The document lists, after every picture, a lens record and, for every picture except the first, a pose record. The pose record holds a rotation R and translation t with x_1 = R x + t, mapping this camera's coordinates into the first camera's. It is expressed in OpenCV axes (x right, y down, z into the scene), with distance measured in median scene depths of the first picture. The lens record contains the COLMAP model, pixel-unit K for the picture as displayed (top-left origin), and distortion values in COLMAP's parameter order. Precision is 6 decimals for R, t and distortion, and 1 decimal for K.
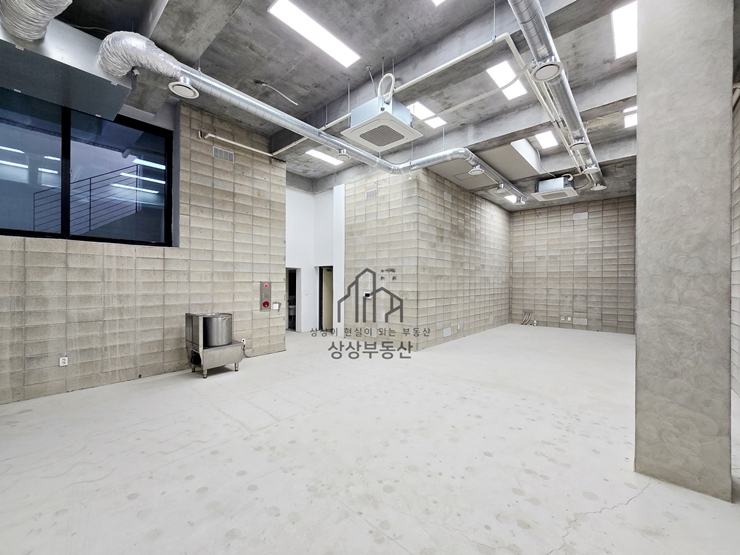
lens RADIAL K [[307.2, 0, 370.1], [0, 307.2, 279.9], [0, 0, 1]] dist [-0.005503, 0.001701]
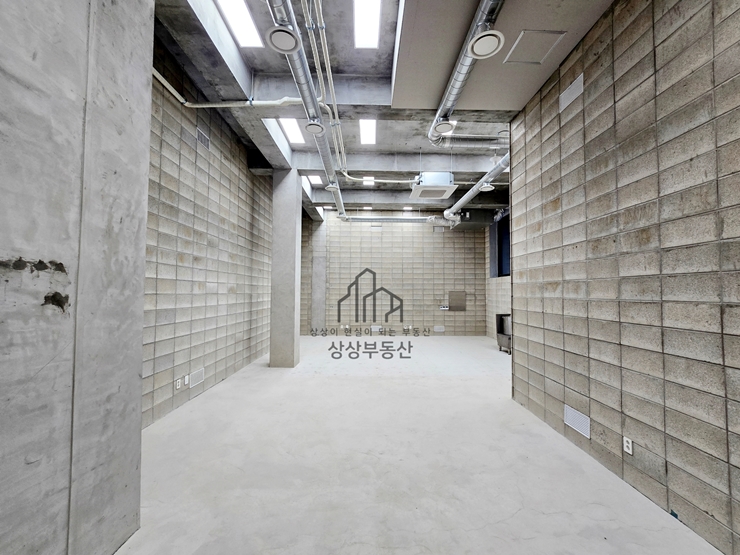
lens RADIAL K [[307.2, 0, 371.6], [0, 307.2, 280.3], [0, 0, 1]] dist [-0.005503, 0.001701]
pose [[-0.737433, -0.035993, -0.674461, 1.184051], [-0.006791, 0.998924, -0.045883, 0.009554], [0.675386, -0.029255, -0.736884, 1.818262]]
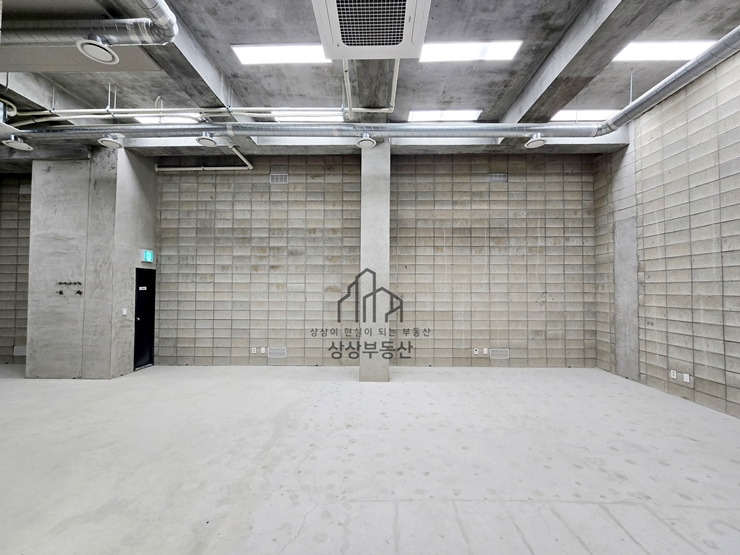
lens RADIAL K [[307.2, 0, 370.9], [0, 307.2, 279.9], [0, 0, 1]] dist [-0.005503, 0.001701]
pose [[-0.656238, 0.016624, 0.754370, -0.342283], [-0.008190, 0.999541, -0.029152, -0.005064], [-0.754509, -0.025309, -0.655801, 1.304736]]
